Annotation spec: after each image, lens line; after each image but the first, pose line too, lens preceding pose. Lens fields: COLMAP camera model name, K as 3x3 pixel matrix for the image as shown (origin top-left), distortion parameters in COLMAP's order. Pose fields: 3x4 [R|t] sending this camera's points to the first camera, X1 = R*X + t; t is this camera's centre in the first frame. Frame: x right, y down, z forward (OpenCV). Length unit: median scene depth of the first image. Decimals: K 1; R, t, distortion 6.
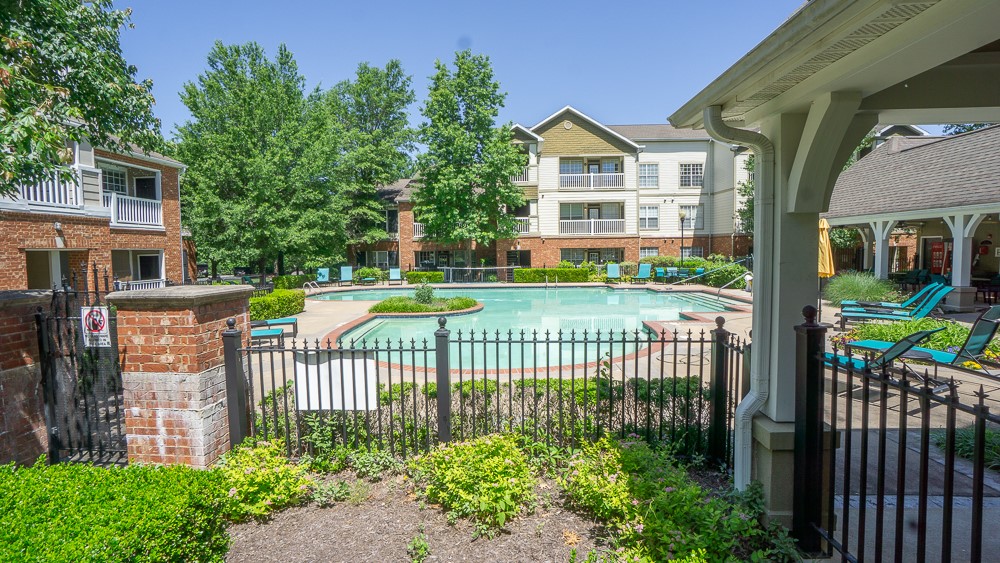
lens RADIAL K [[445.2, 0, 493.7], [0, 445.2, 277.1], [0, 0, 1]] dist [-0.060452, 0.021220]
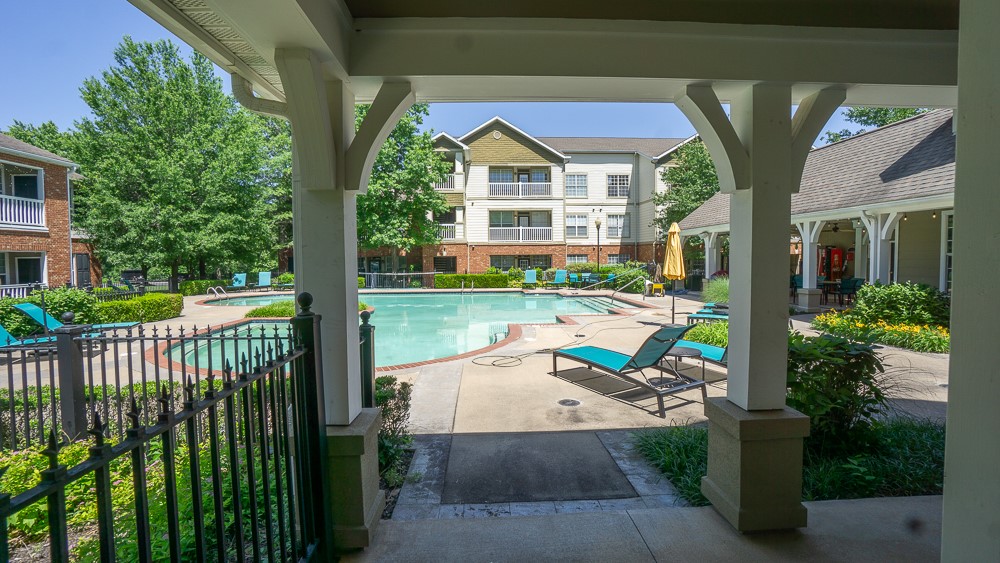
lens RADIAL K [[434.3, 0, 495.2], [0, 434.3, 273.6], [0, 0, 1]] dist [-0.056951, 0.019571]
pose [[0.996278, 0.002406, 0.086166, 0.097096], [-0.000186, 0.999668, -0.025766, 0.004679], [-0.086199, 0.025654, 0.995948, 0.008805]]
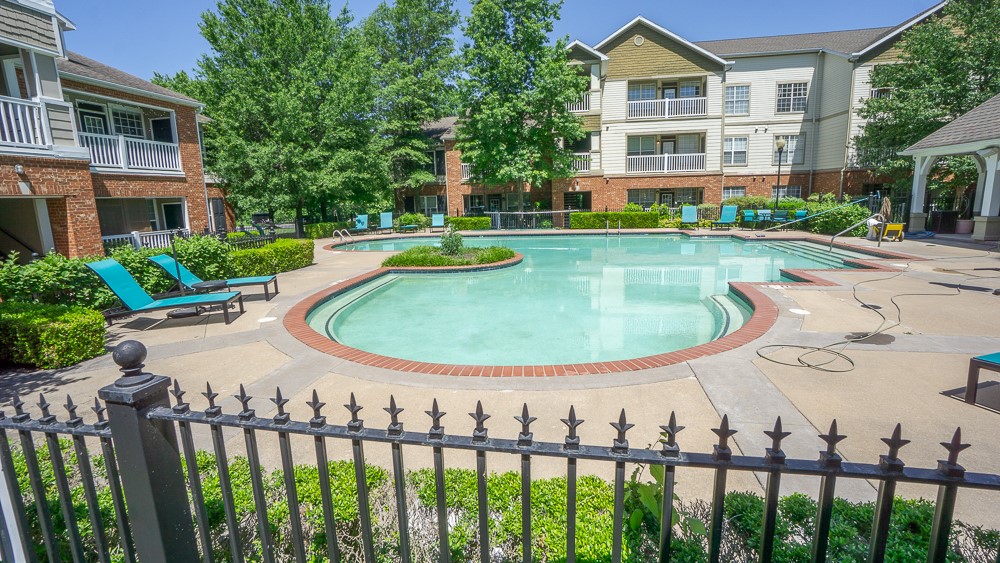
lens RADIAL K [[451.0, 0, 497.1], [0, 451.0, 275.6], [0, 0, 1]] dist [-0.058838, 0.022892]
pose [[0.990065, 0.007805, -0.140394, 0.028225], [0.008509, 0.993303, 0.115227, 0.000779], [0.140353, -0.115277, 0.983368, 0.102541]]
